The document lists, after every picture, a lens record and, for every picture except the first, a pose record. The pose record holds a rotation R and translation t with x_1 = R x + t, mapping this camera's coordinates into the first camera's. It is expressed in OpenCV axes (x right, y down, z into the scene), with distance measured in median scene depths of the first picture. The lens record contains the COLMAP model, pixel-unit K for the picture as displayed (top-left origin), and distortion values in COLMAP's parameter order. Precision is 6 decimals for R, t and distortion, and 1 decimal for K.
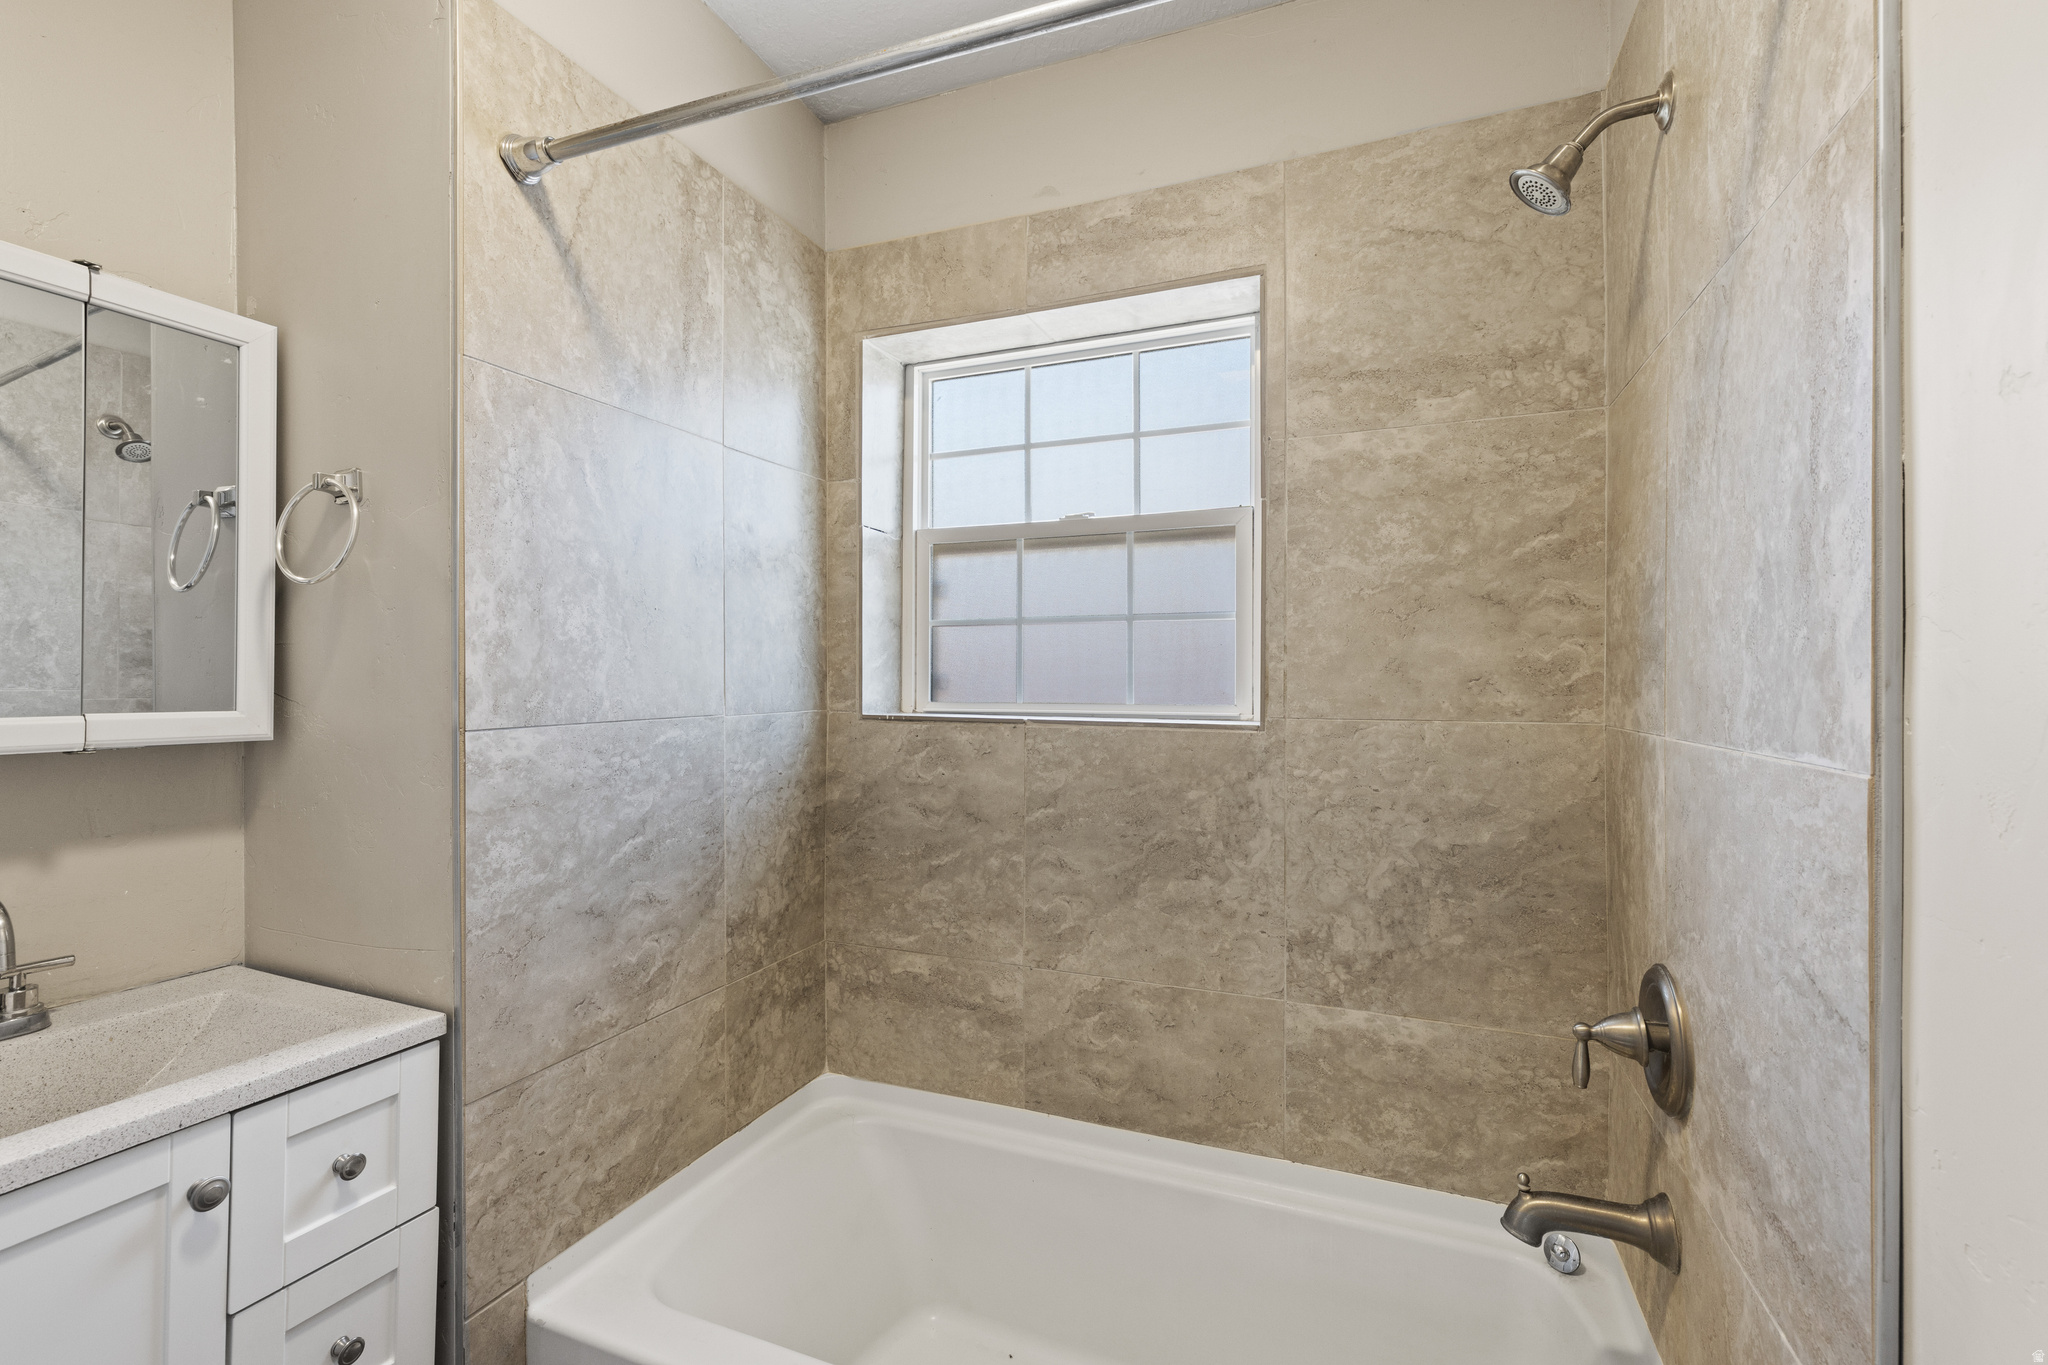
lens RADIAL K [[892.6, 0, 1036.4], [0, 892.6, 683.5], [0, 0, 1]] dist [-0.003807, 0.003462]
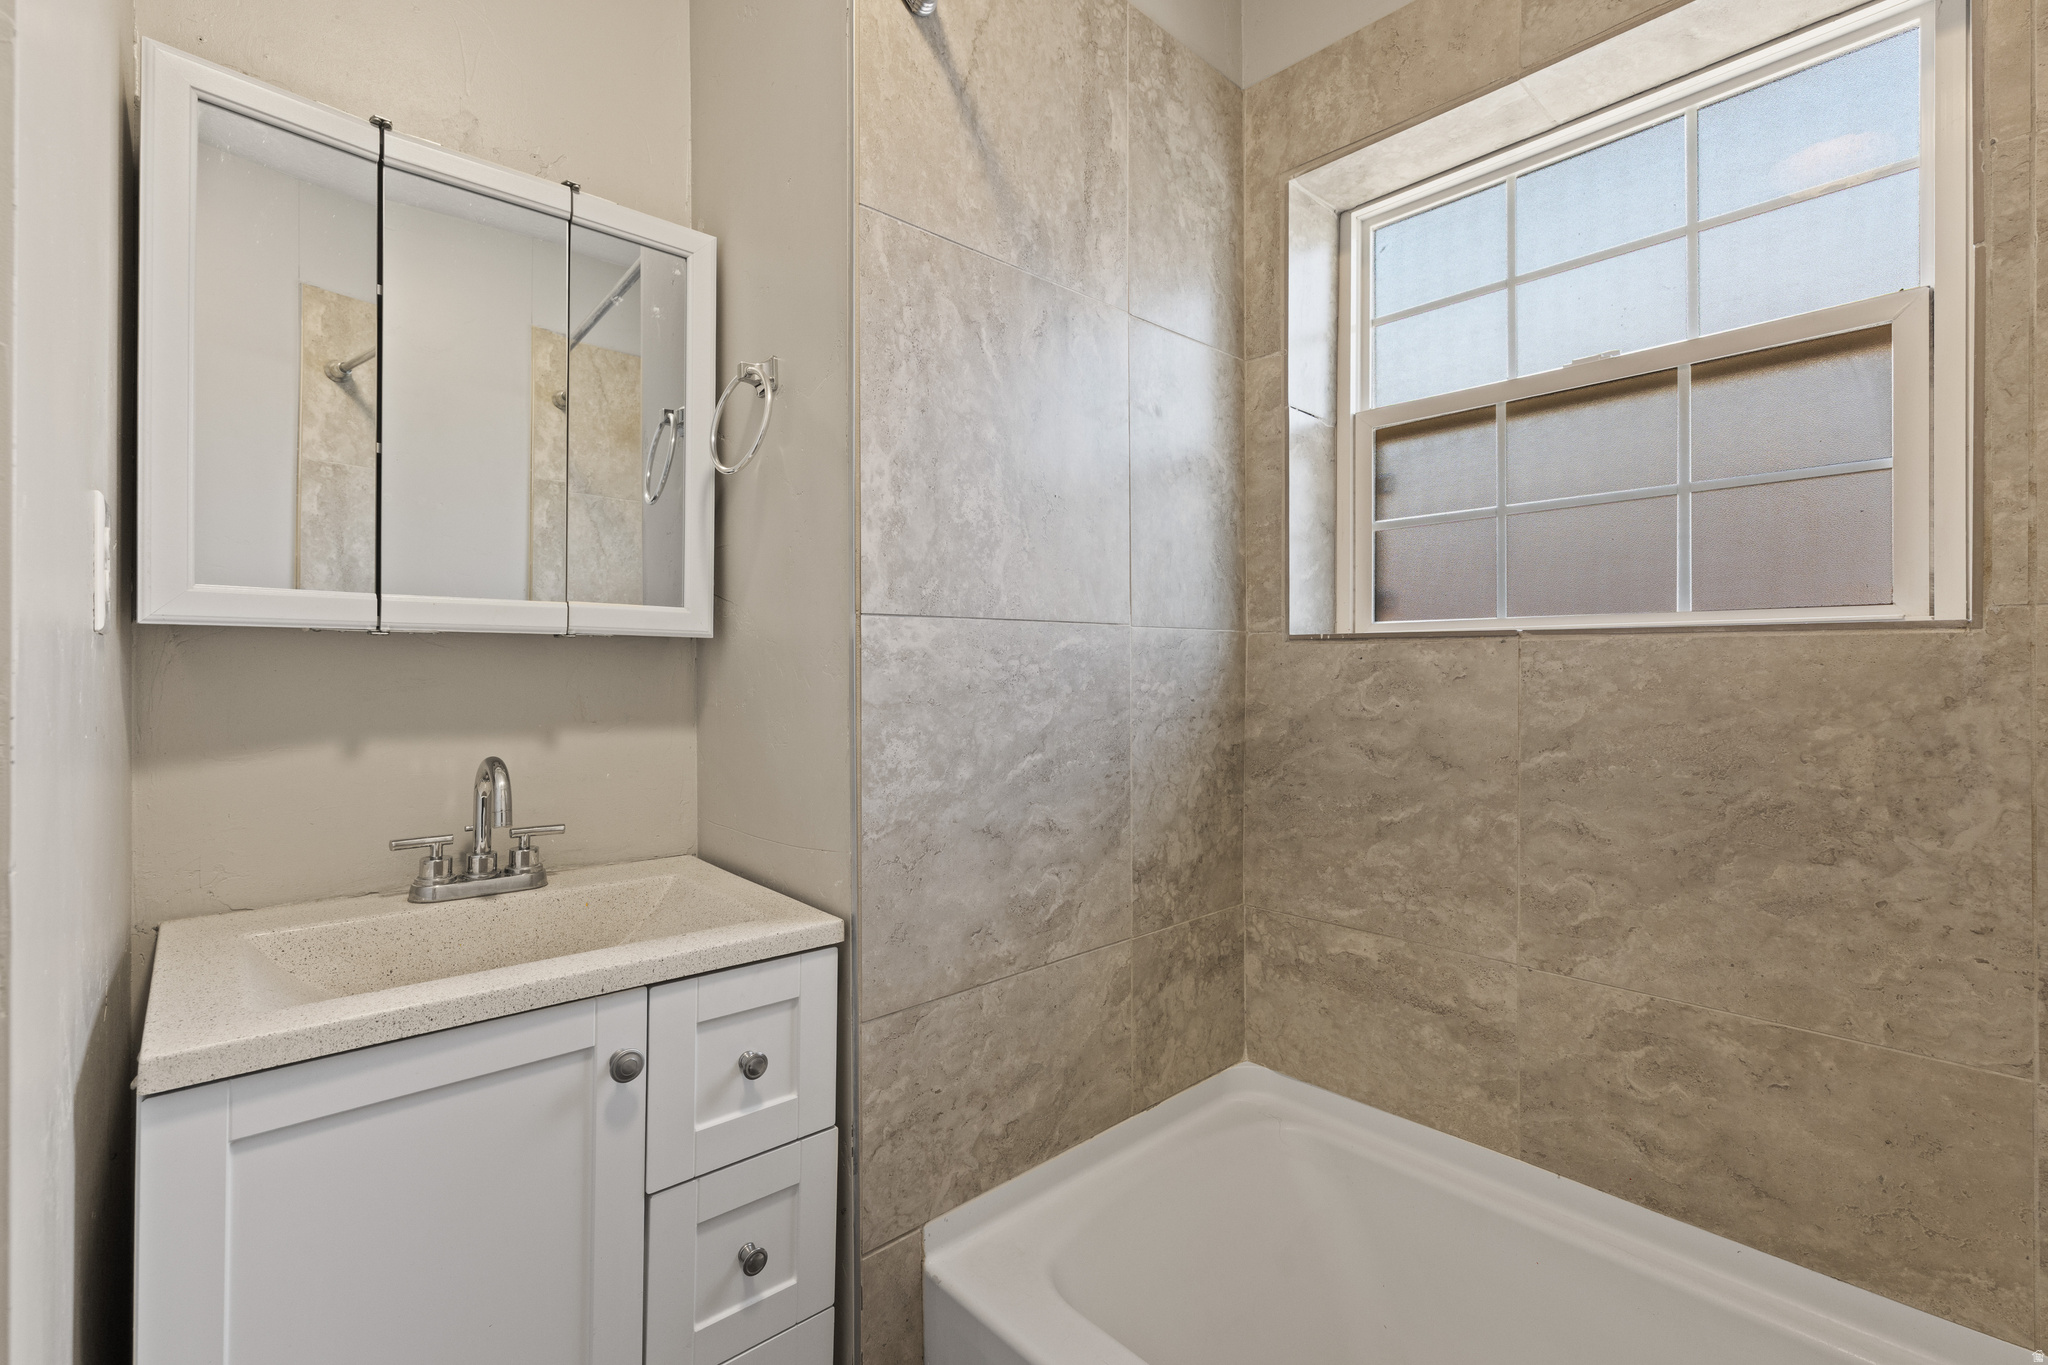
lens RADIAL K [[892.6, 0, 1031.0], [0, 892.6, 681.3], [0, 0, 1]] dist [-0.003807, 0.003462]
pose [[0.902481, 0.000411, -0.430730, -0.064434], [0.001590, 0.999990, 0.004287, 0.085435], [0.430727, -0.004554, 0.902471, 0.179329]]
